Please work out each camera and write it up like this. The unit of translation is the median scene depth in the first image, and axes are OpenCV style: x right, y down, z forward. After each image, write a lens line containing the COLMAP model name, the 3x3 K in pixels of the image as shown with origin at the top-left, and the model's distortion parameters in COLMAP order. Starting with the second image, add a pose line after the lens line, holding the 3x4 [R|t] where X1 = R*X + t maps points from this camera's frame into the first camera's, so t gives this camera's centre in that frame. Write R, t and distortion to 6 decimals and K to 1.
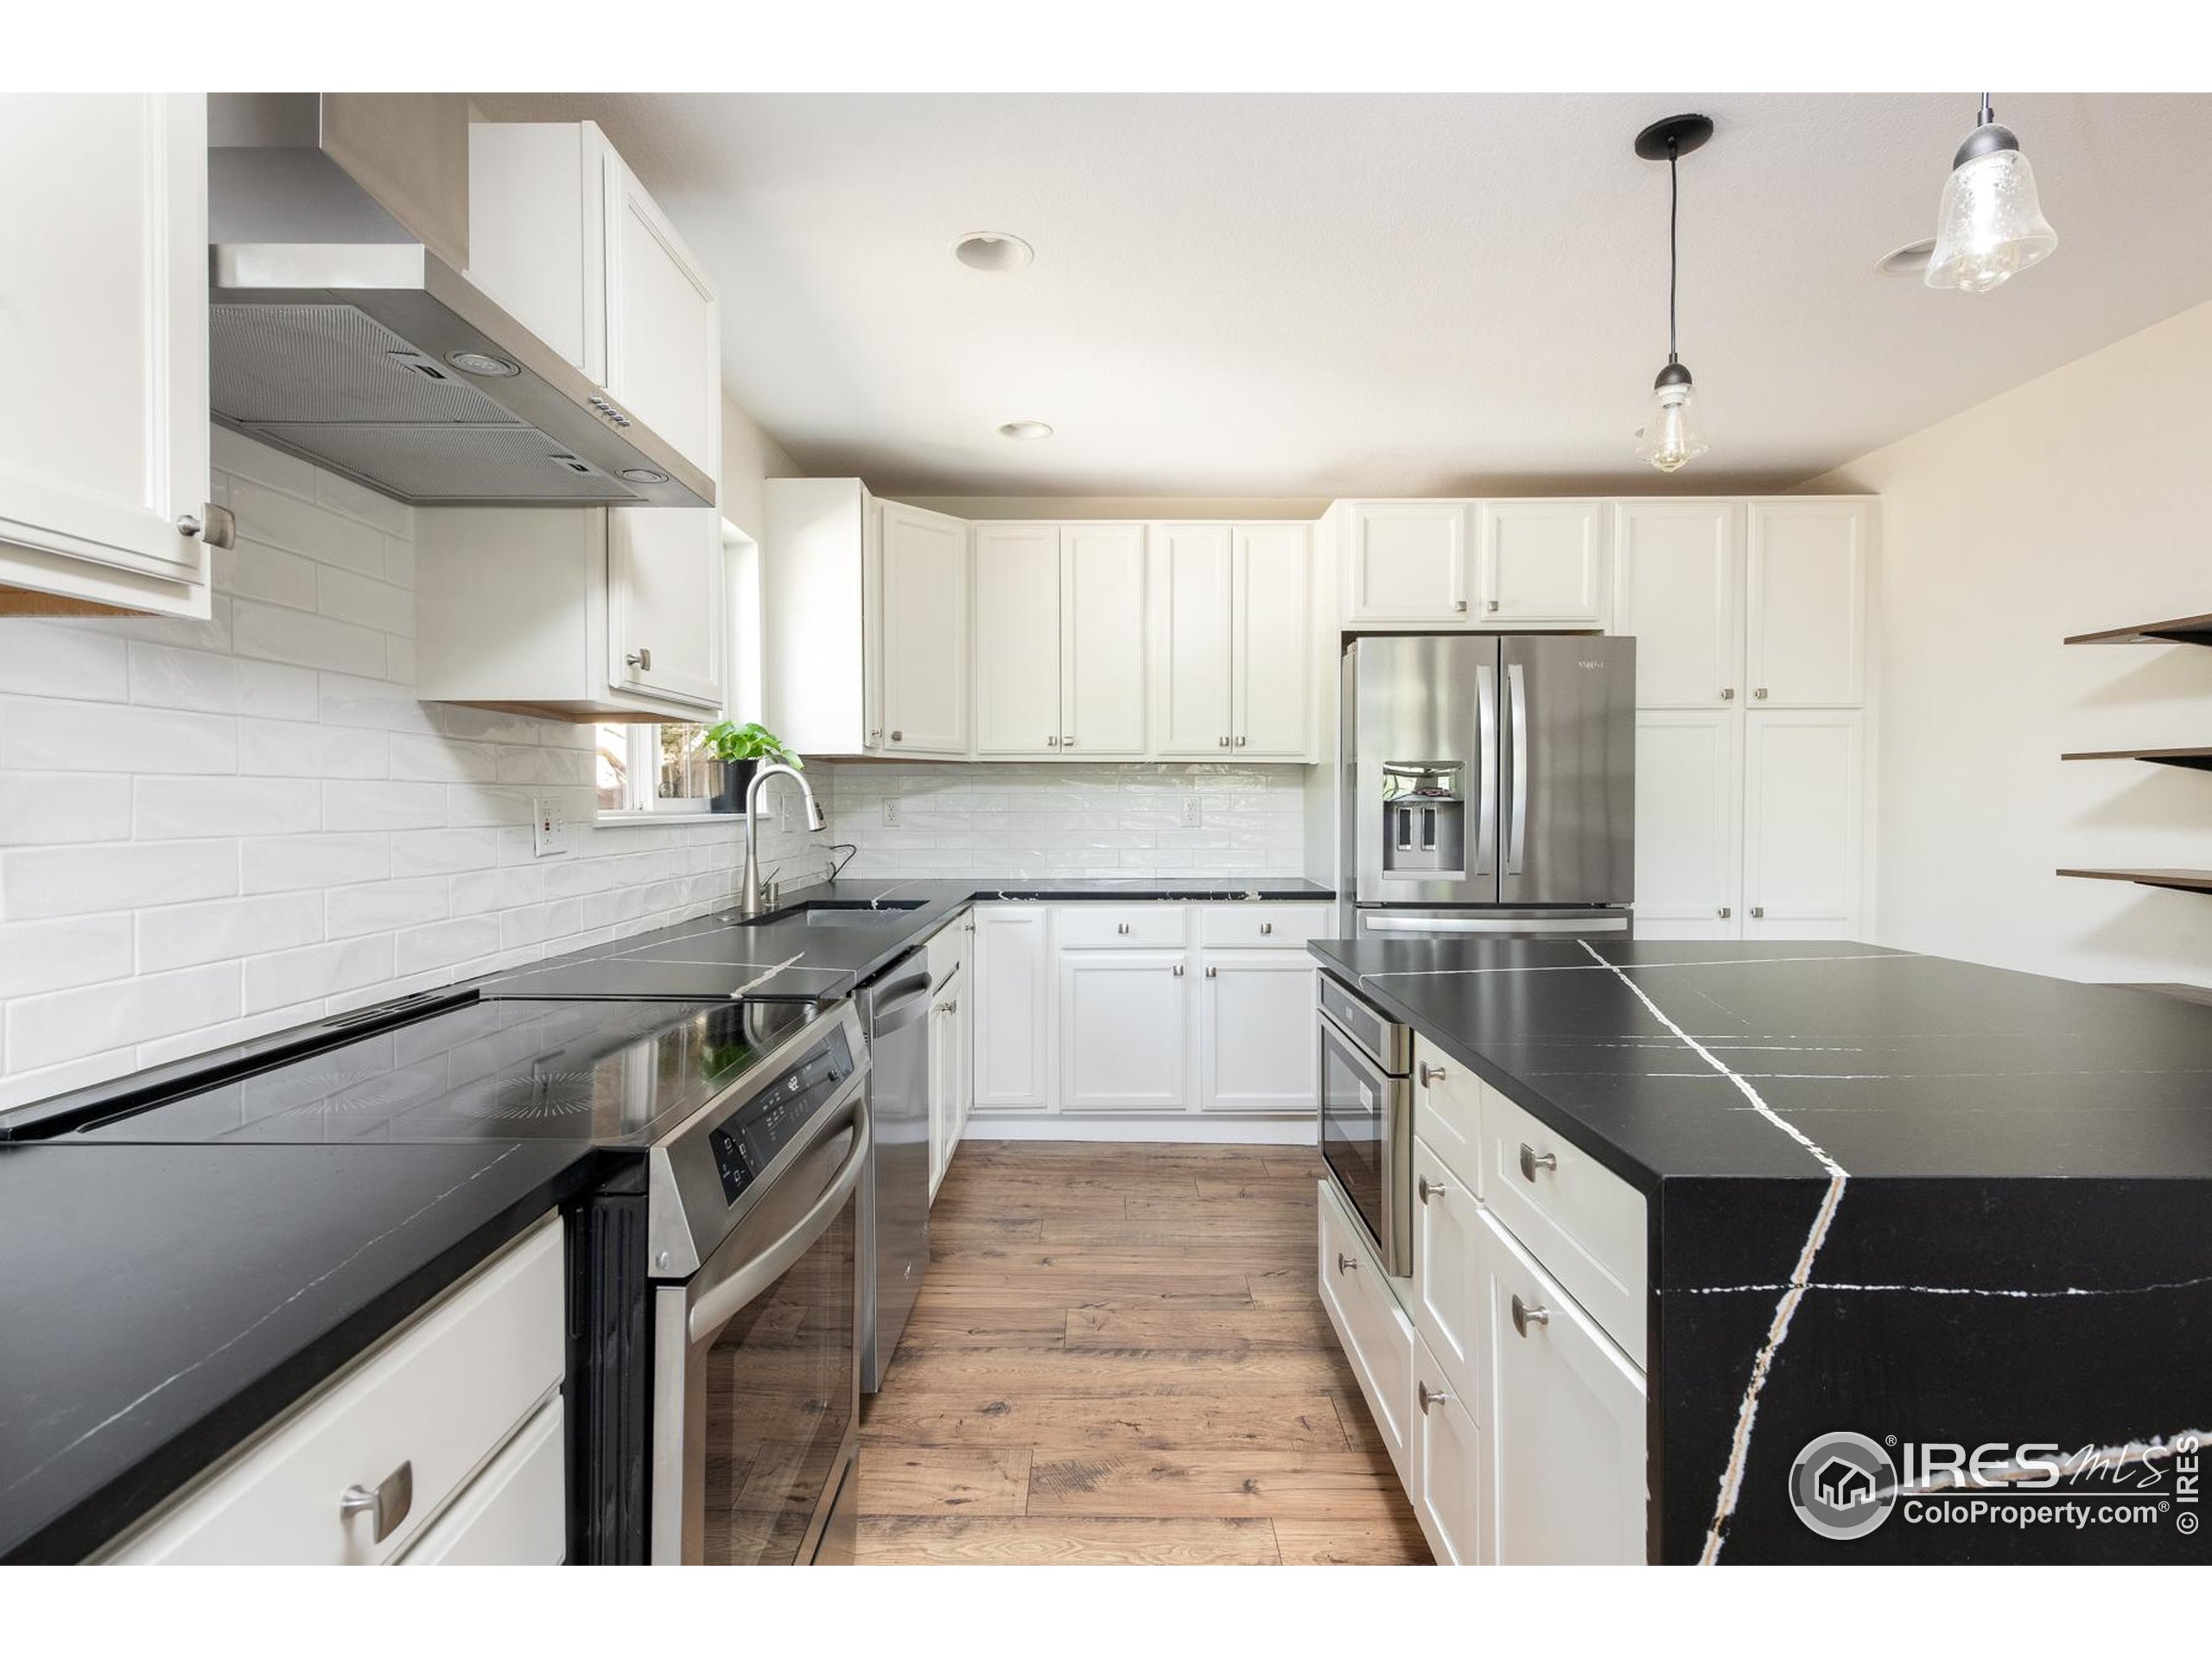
lens RADIAL K [[1146.2, 0, 1106.0], [0, 1146.2, 829.5], [0, 0, 1]] dist [0.002808, -0.000956]
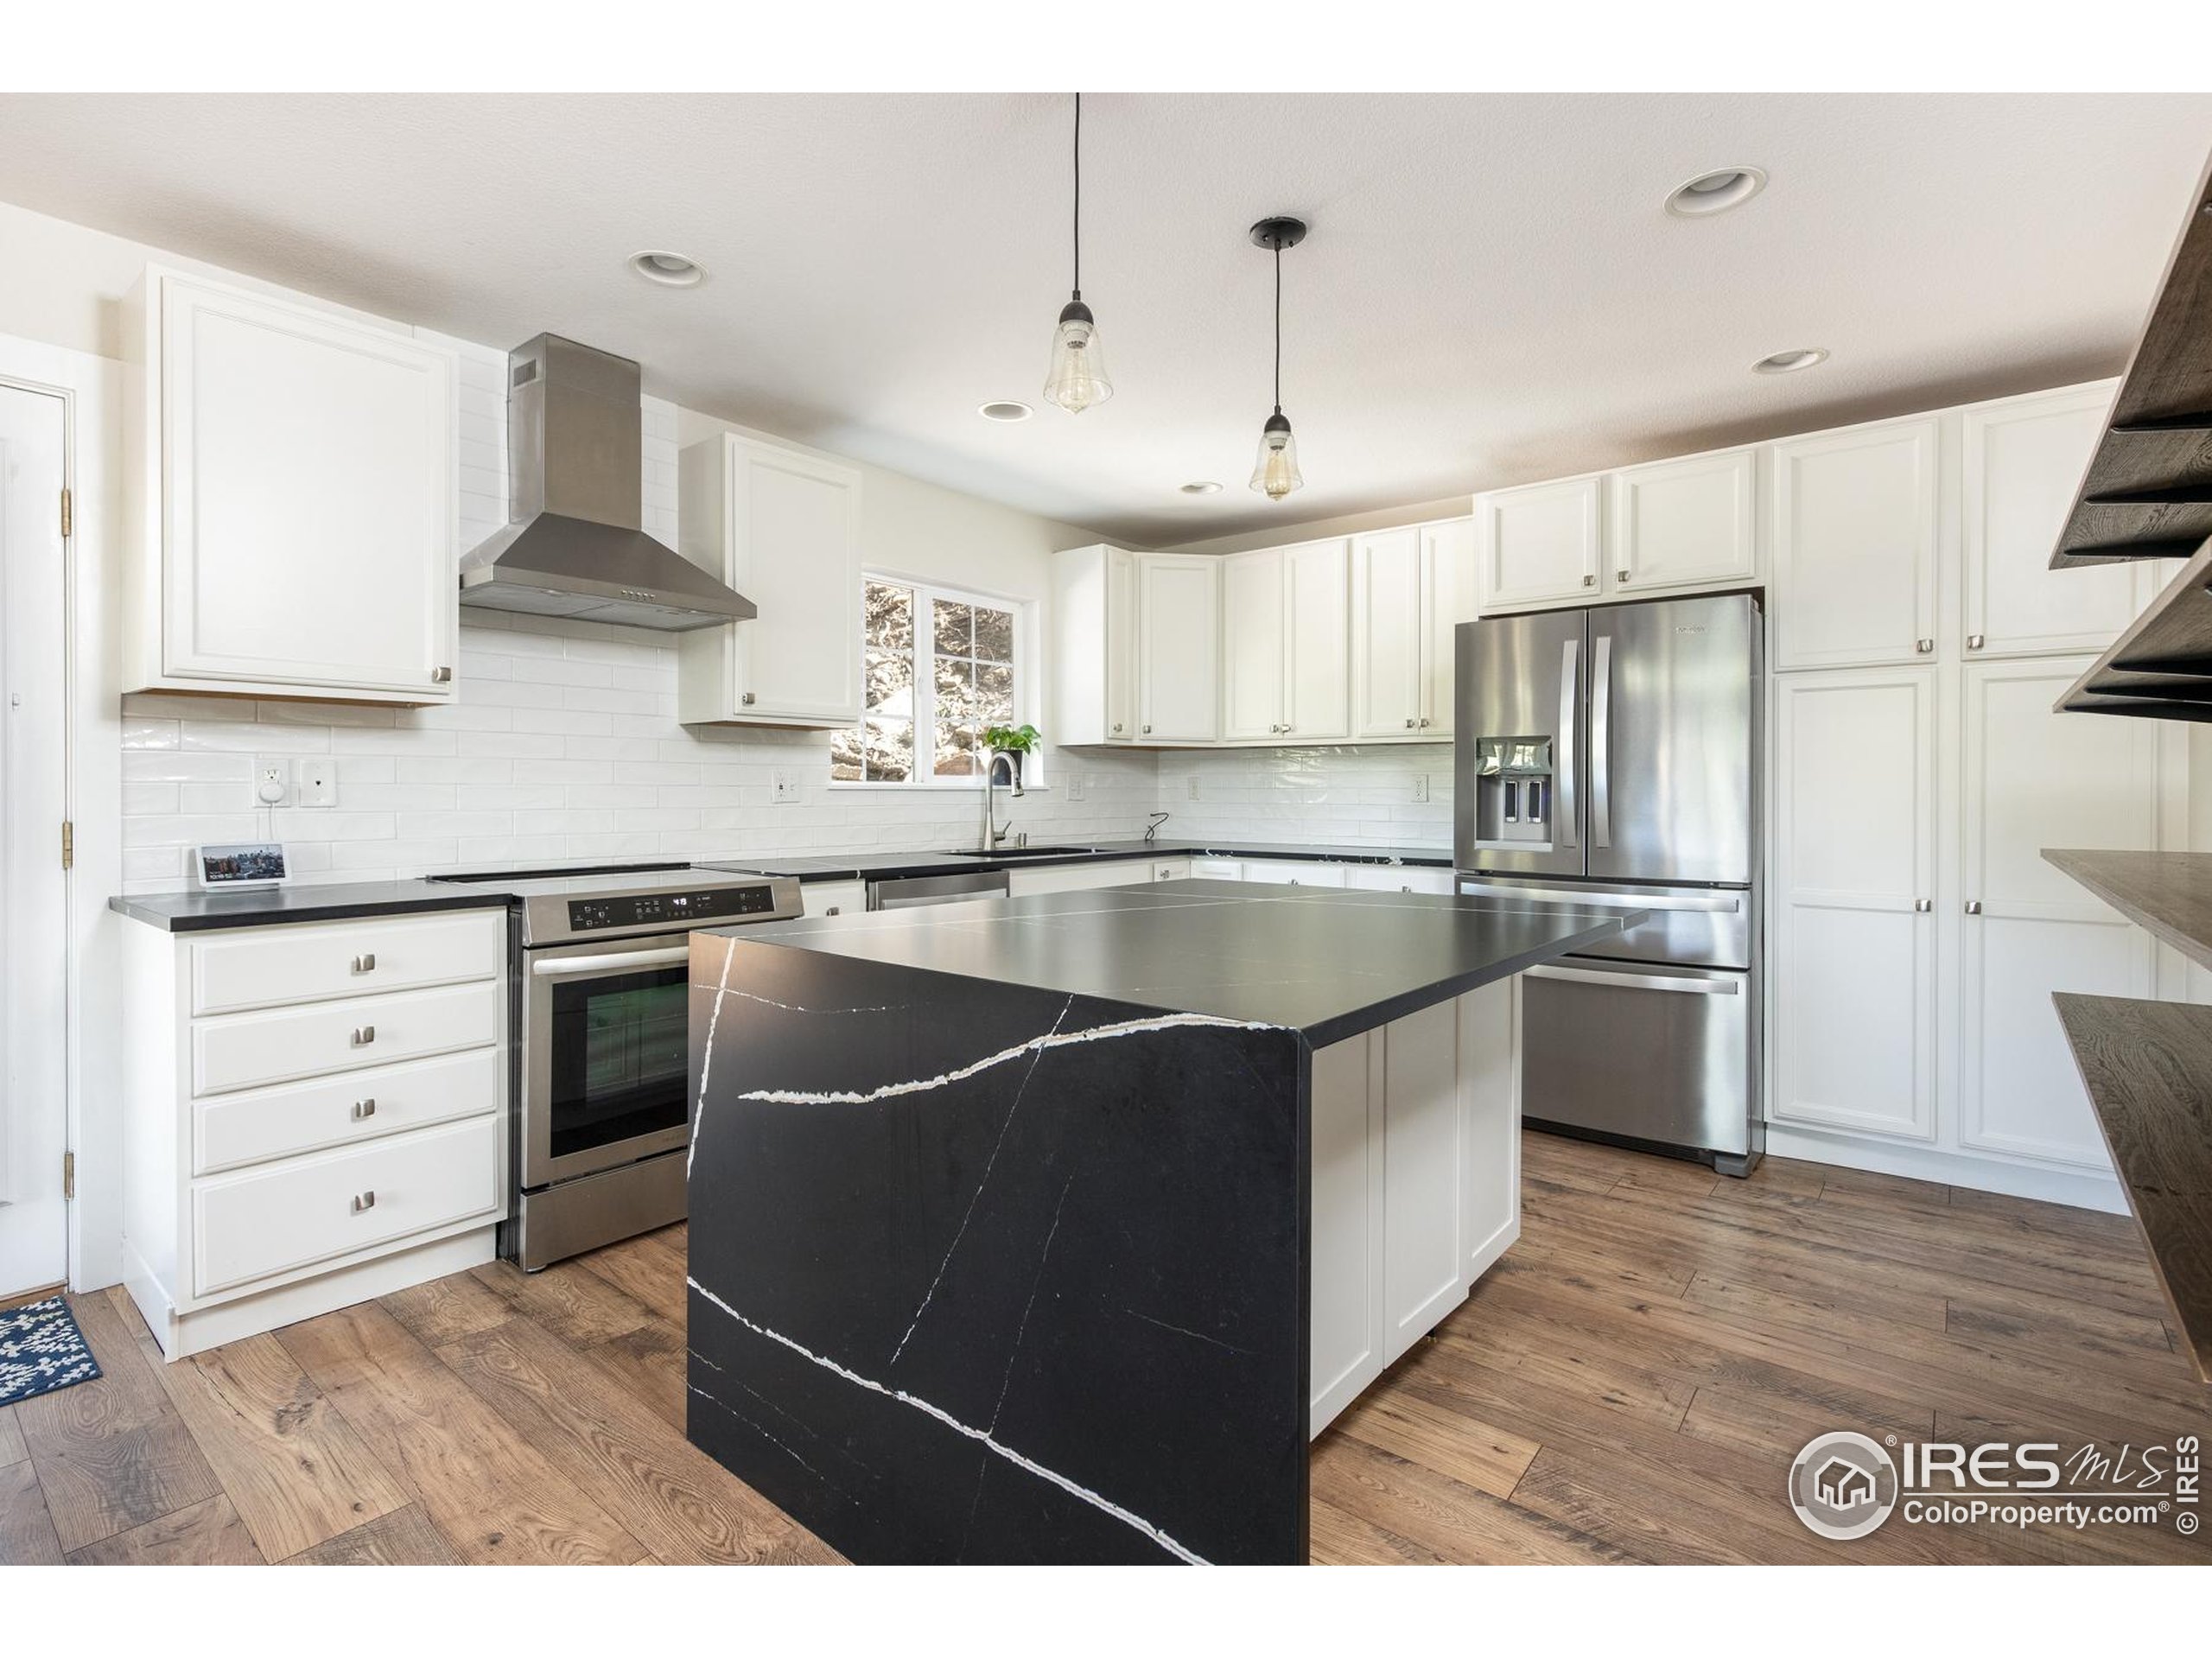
lens RADIAL K [[1146.2, 0, 1106.0], [0, 1146.2, 829.5], [0, 0, 1]] dist [0.002808, -0.000956]
pose [[0.748610, 0.024438, -0.662560, 0.664993], [-0.019422, 0.999700, 0.014928, 0.015813], [0.662726, 0.001693, 0.748860, -0.028963]]
